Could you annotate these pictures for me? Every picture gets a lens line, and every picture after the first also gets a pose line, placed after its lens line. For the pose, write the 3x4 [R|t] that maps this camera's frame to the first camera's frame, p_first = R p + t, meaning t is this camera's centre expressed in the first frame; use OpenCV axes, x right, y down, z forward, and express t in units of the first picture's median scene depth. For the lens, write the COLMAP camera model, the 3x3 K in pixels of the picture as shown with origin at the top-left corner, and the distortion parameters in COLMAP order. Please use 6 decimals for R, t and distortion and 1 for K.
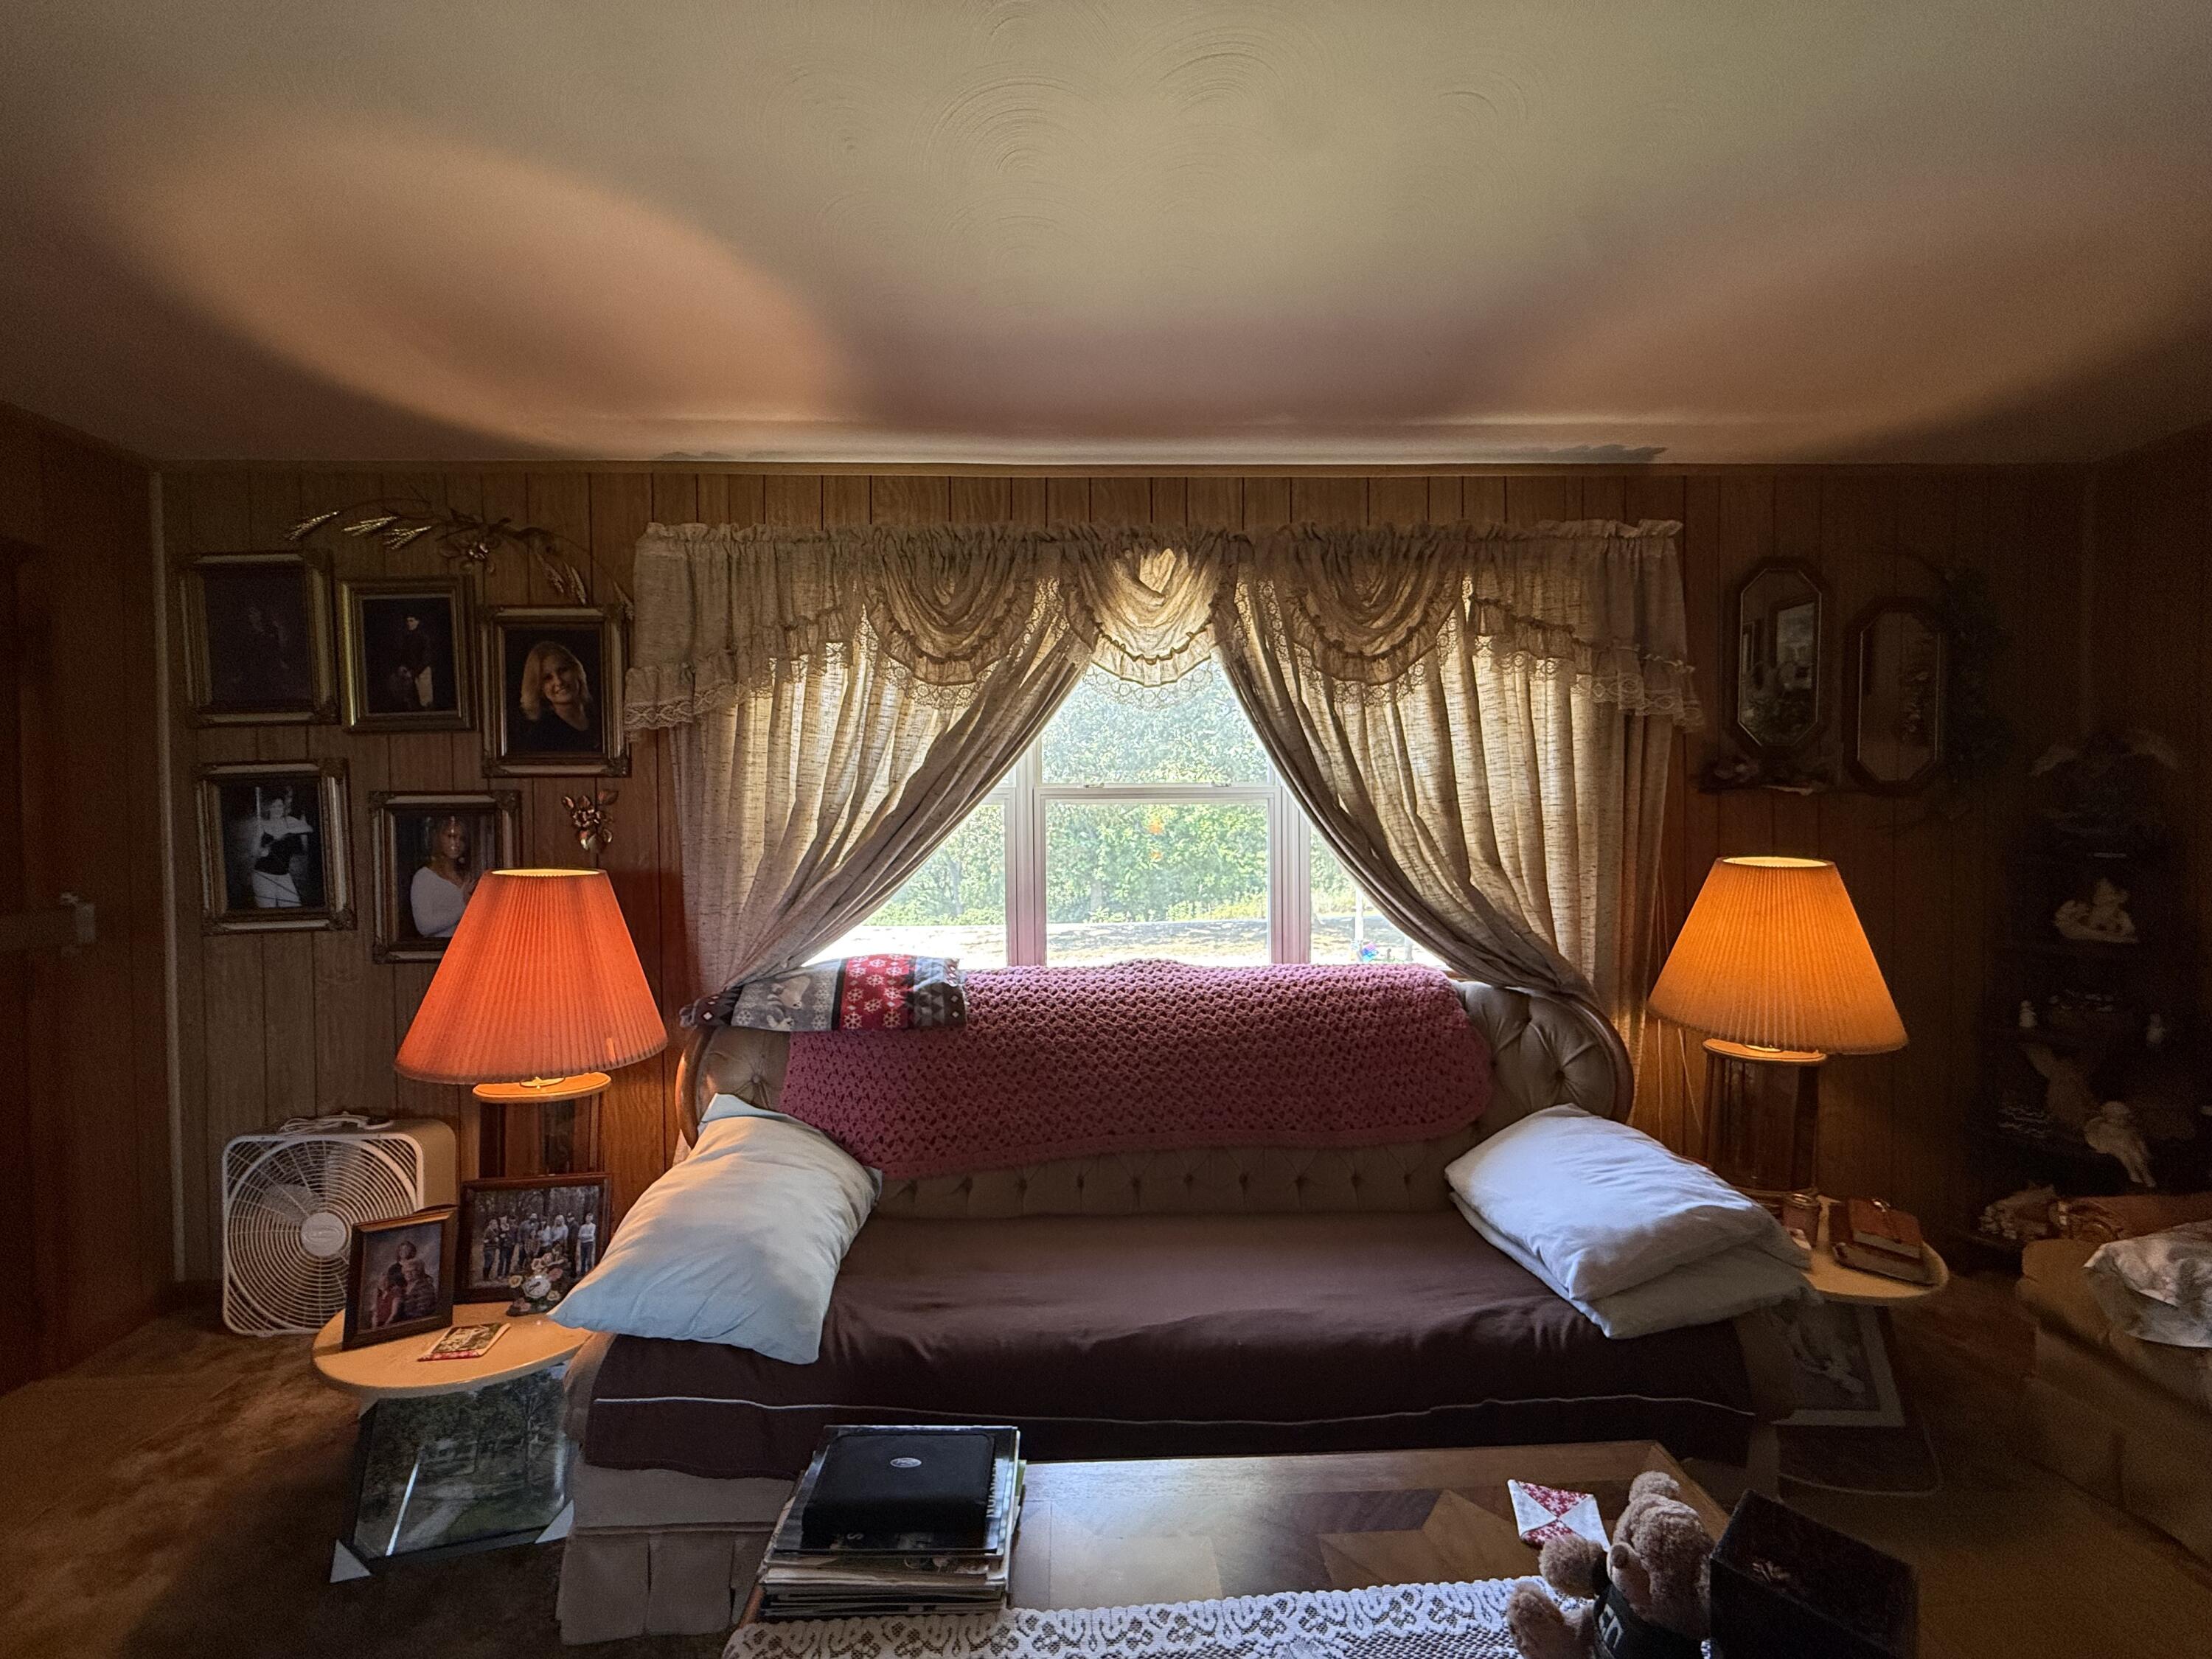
lens RADIAL K [[881.7, 0, 1104.2], [0, 881.7, 829.6], [0, 0, 1]] dist [-0.000169, 0.000246]
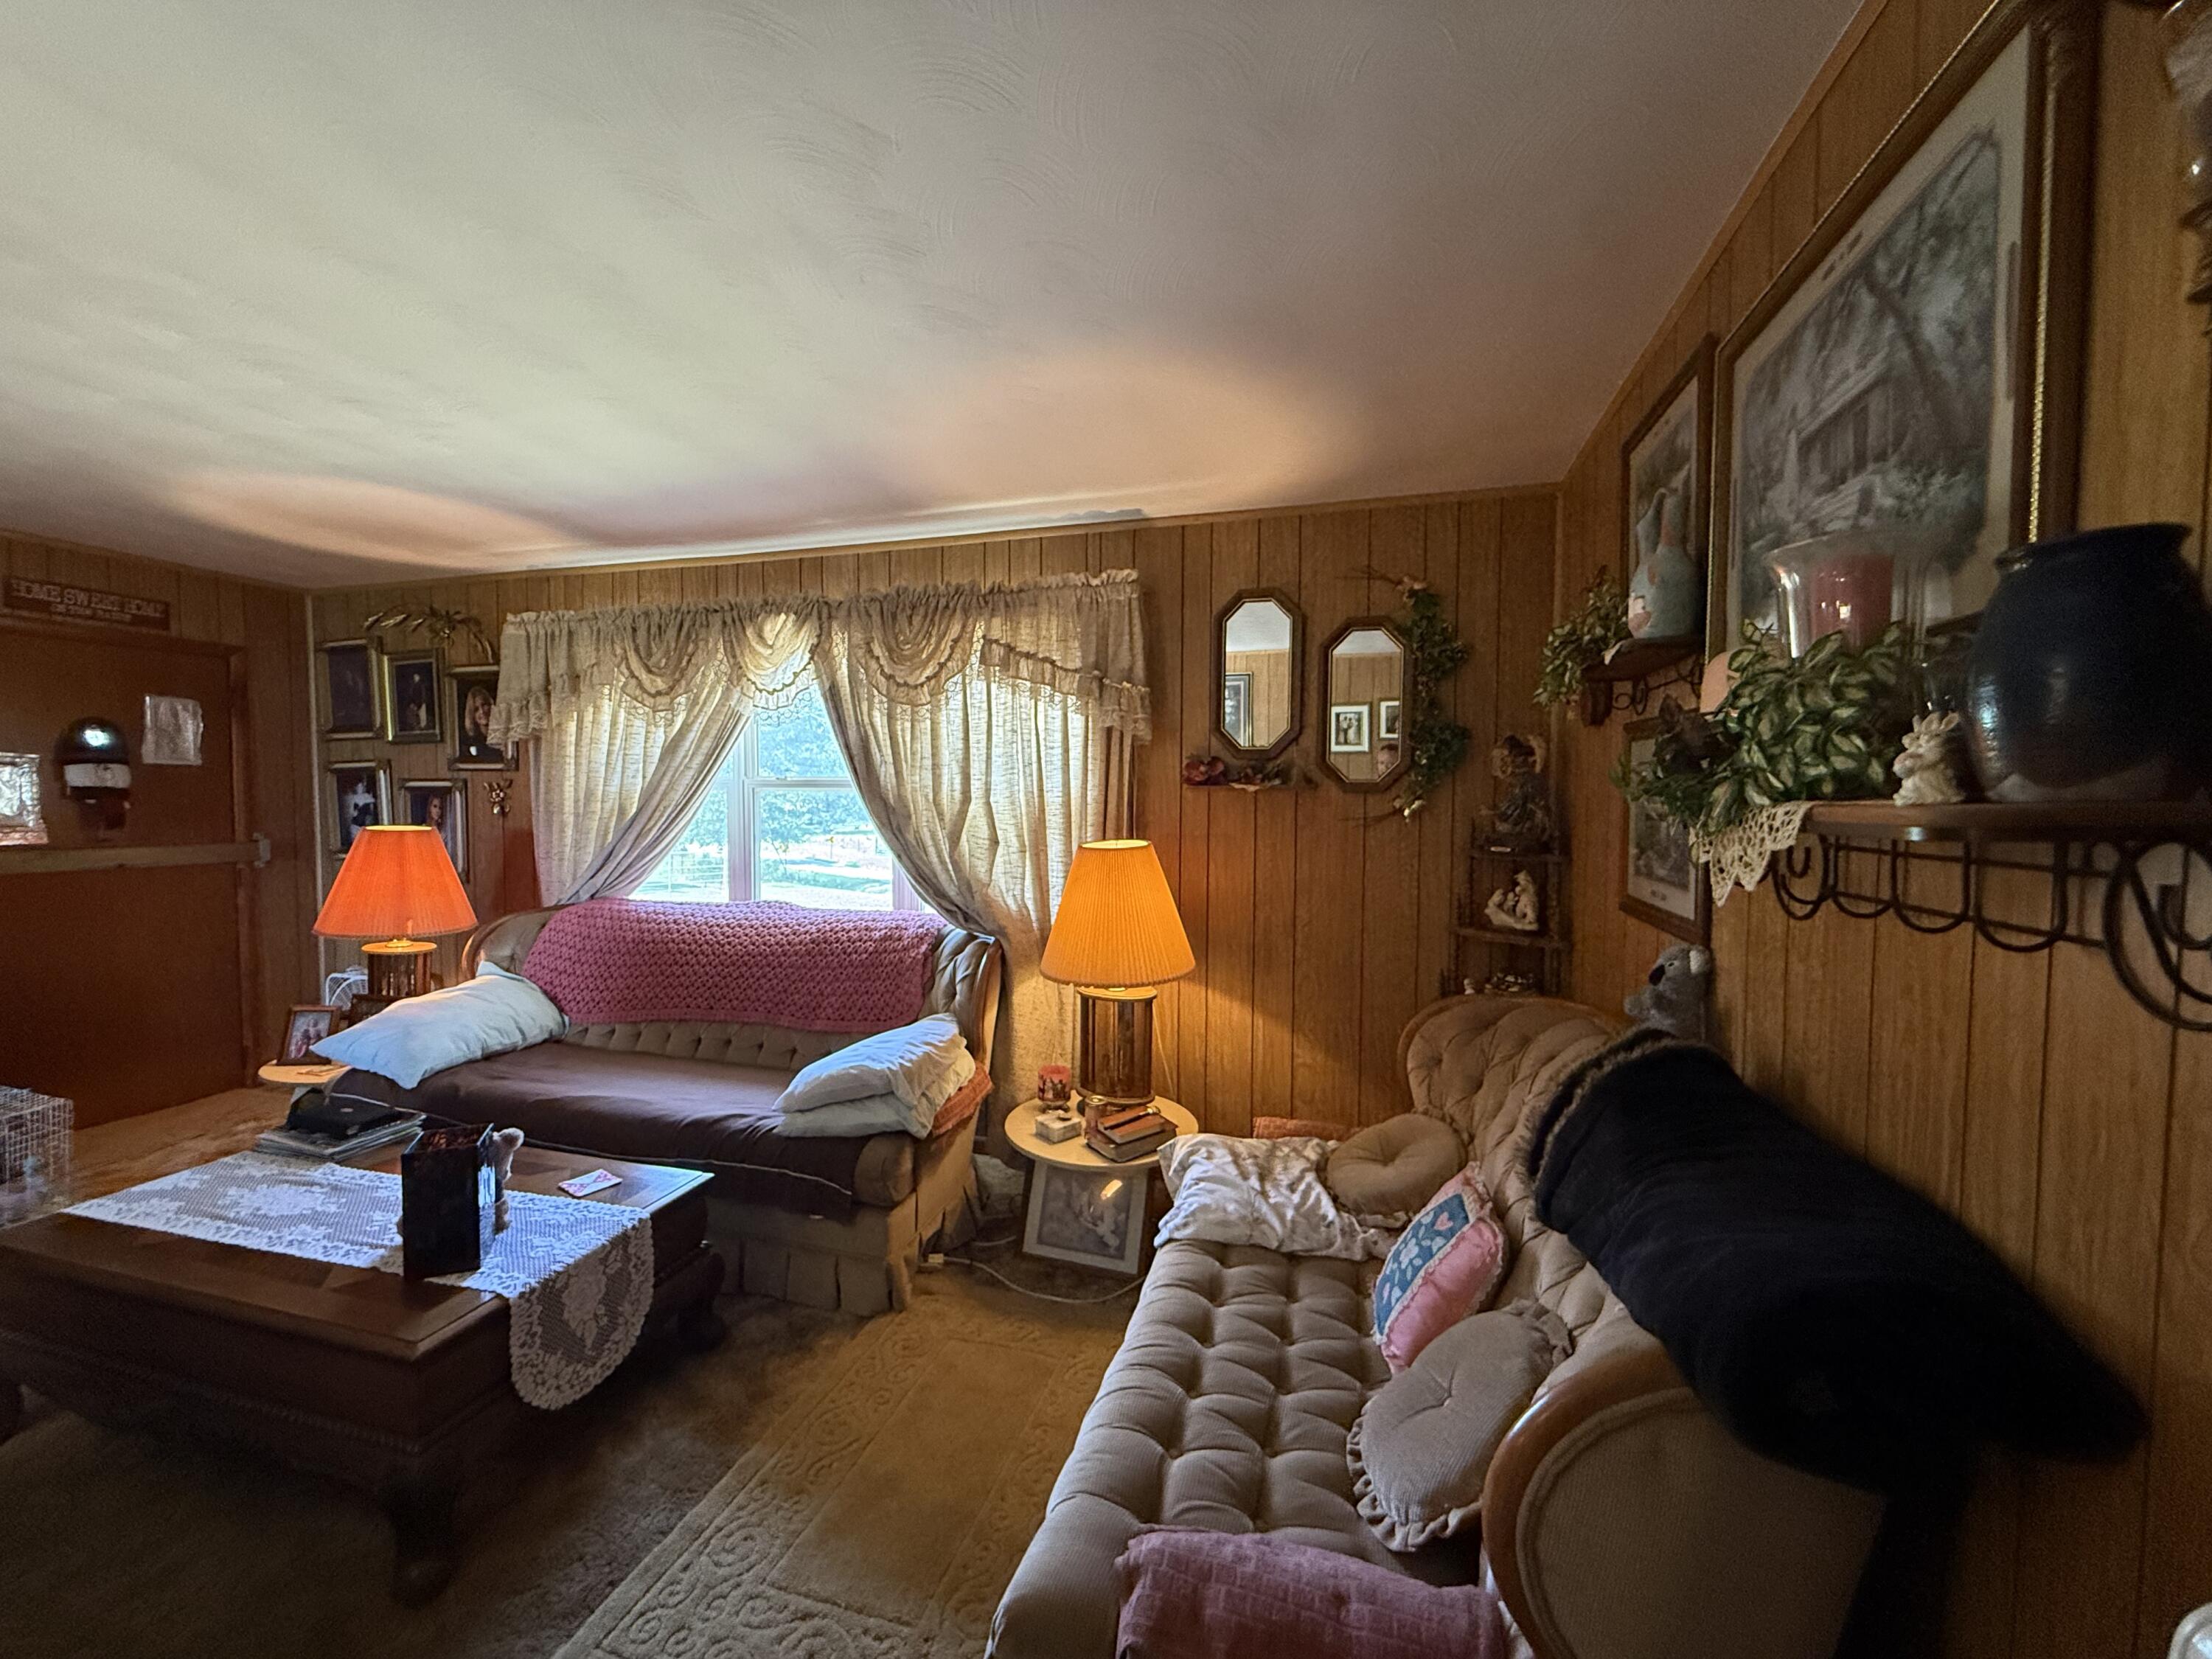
lens RADIAL K [[881.7, 0, 1100.9], [0, 881.7, 833.0], [0, 0, 1]] dist [-0.000169, 0.000246]
pose [[0.951922, 0.026659, -0.305179, 1.000934], [-0.018155, 0.999365, 0.030671, -0.016888], [0.305803, -0.023656, 0.951801, -0.205021]]
